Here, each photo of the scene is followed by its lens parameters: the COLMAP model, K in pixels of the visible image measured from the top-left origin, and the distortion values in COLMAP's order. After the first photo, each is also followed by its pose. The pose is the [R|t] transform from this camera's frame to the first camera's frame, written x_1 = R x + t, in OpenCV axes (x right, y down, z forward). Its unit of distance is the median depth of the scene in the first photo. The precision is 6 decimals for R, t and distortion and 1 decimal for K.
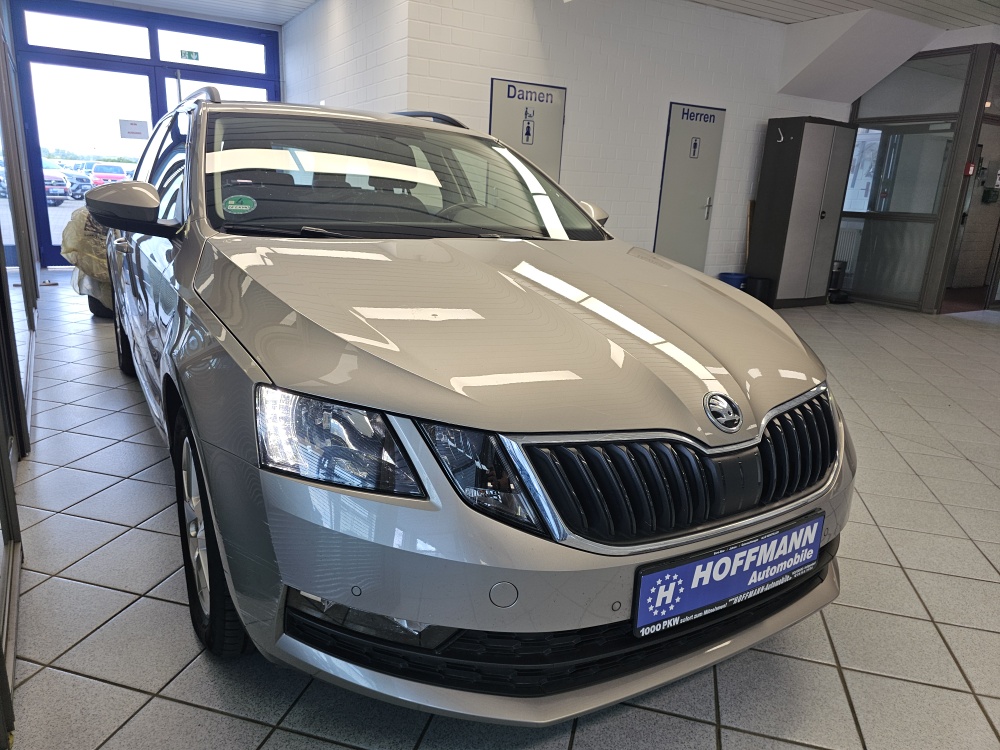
lens RADIAL K [[677.0, 0, 495.9], [0, 677.0, 376.6], [0, 0, 1]] dist [0.048359, -0.053365]
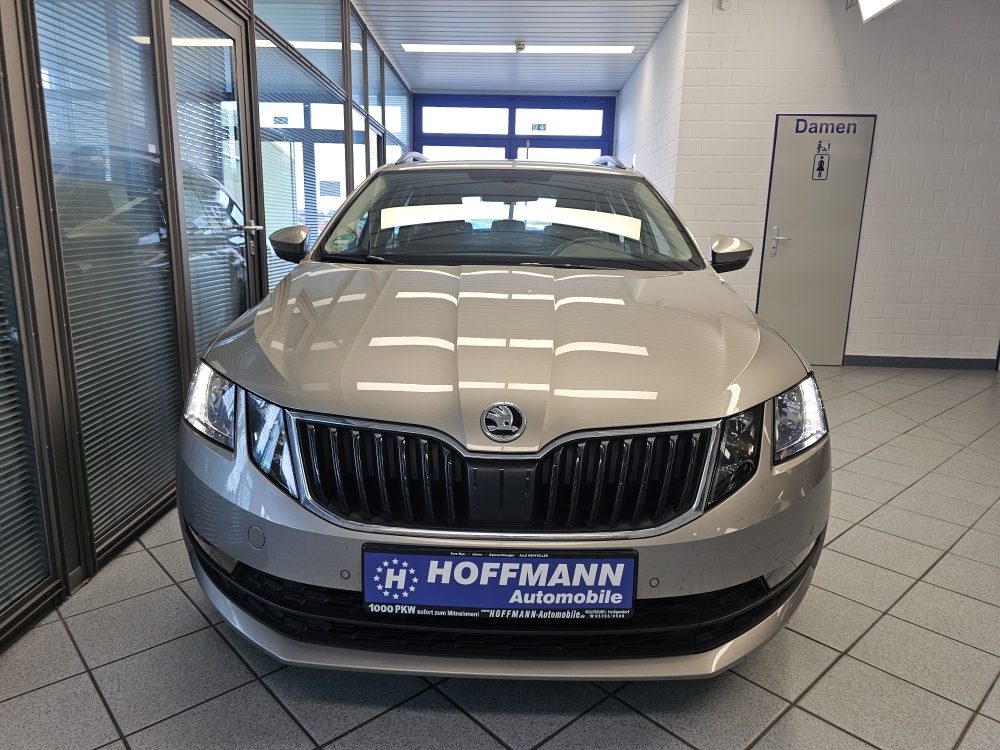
lens RADIAL K [[677.0, 0, 489.5], [0, 677.0, 374.4], [0, 0, 1]] dist [0.048359, -0.053365]
pose [[0.844828, 0.082435, -0.528650, 0.821629], [-0.122660, 0.991585, -0.041398, 0.025633], [0.520789, 0.099818, 0.847830, 0.127421]]
